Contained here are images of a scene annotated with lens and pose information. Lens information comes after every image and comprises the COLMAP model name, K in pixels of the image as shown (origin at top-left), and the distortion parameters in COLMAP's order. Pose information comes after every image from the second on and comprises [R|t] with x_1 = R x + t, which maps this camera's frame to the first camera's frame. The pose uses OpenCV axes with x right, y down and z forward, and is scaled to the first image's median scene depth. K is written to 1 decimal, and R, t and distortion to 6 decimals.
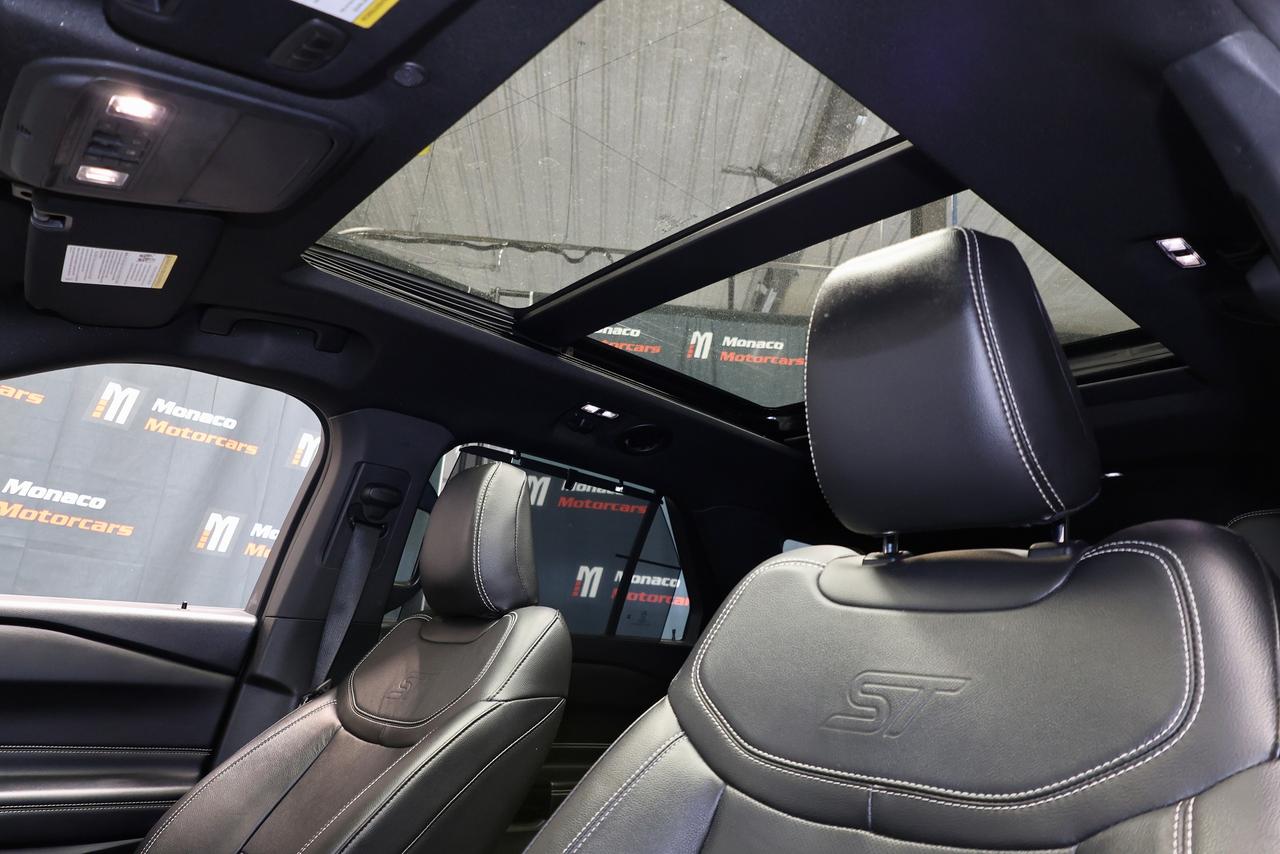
lens RADIAL K [[890.7, 0, 630.8], [0, 890.7, 407.7], [0, 0, 1]] dist [-0.033170, 0.040982]
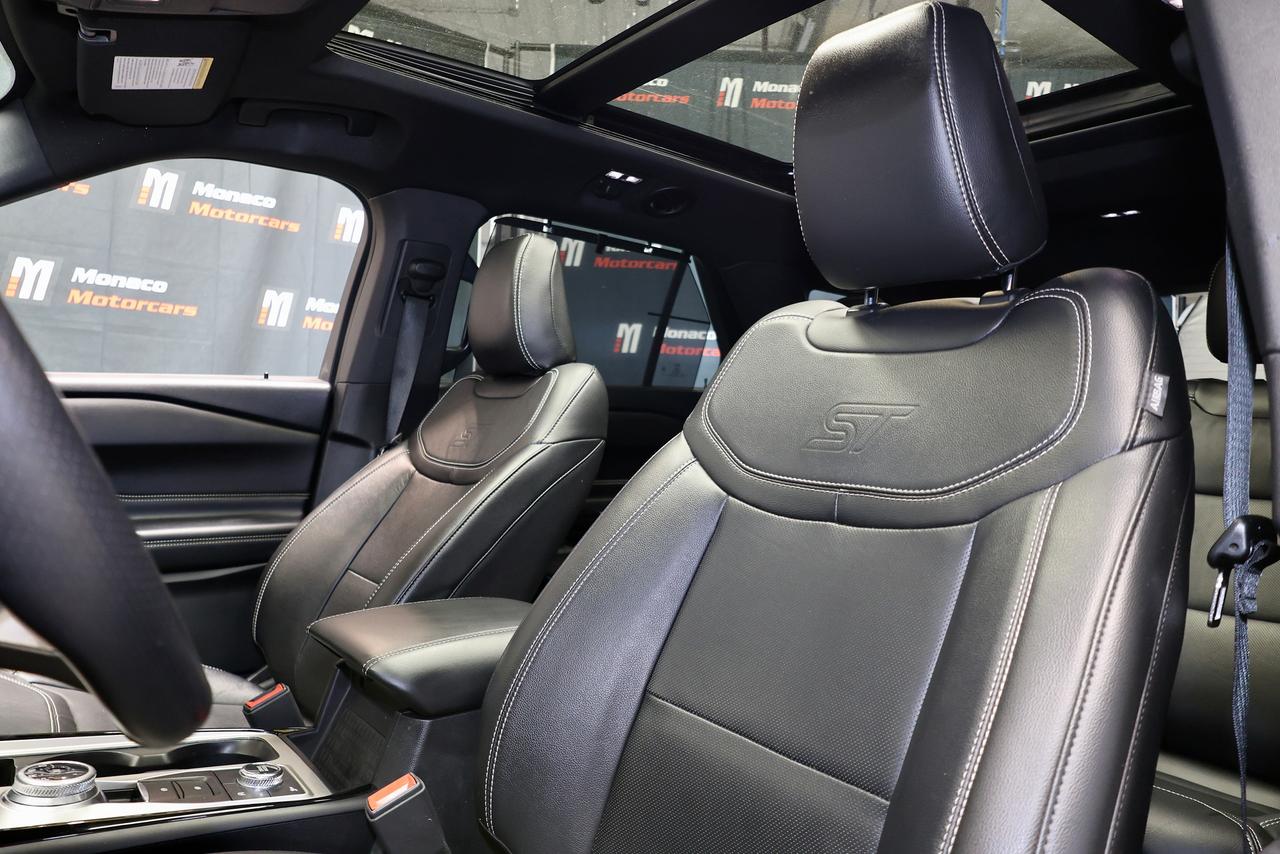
lens RADIAL K [[900.9, 0, 636.6], [0, 900.9, 422.8], [0, 0, 1]] dist [0.006555, 0.000657]
pose [[0.998005, -0.039687, -0.049108, 0.024395], [0.052035, 0.957508, 0.283673, -0.022852], [0.035763, -0.285662, 0.957663, -0.107350]]
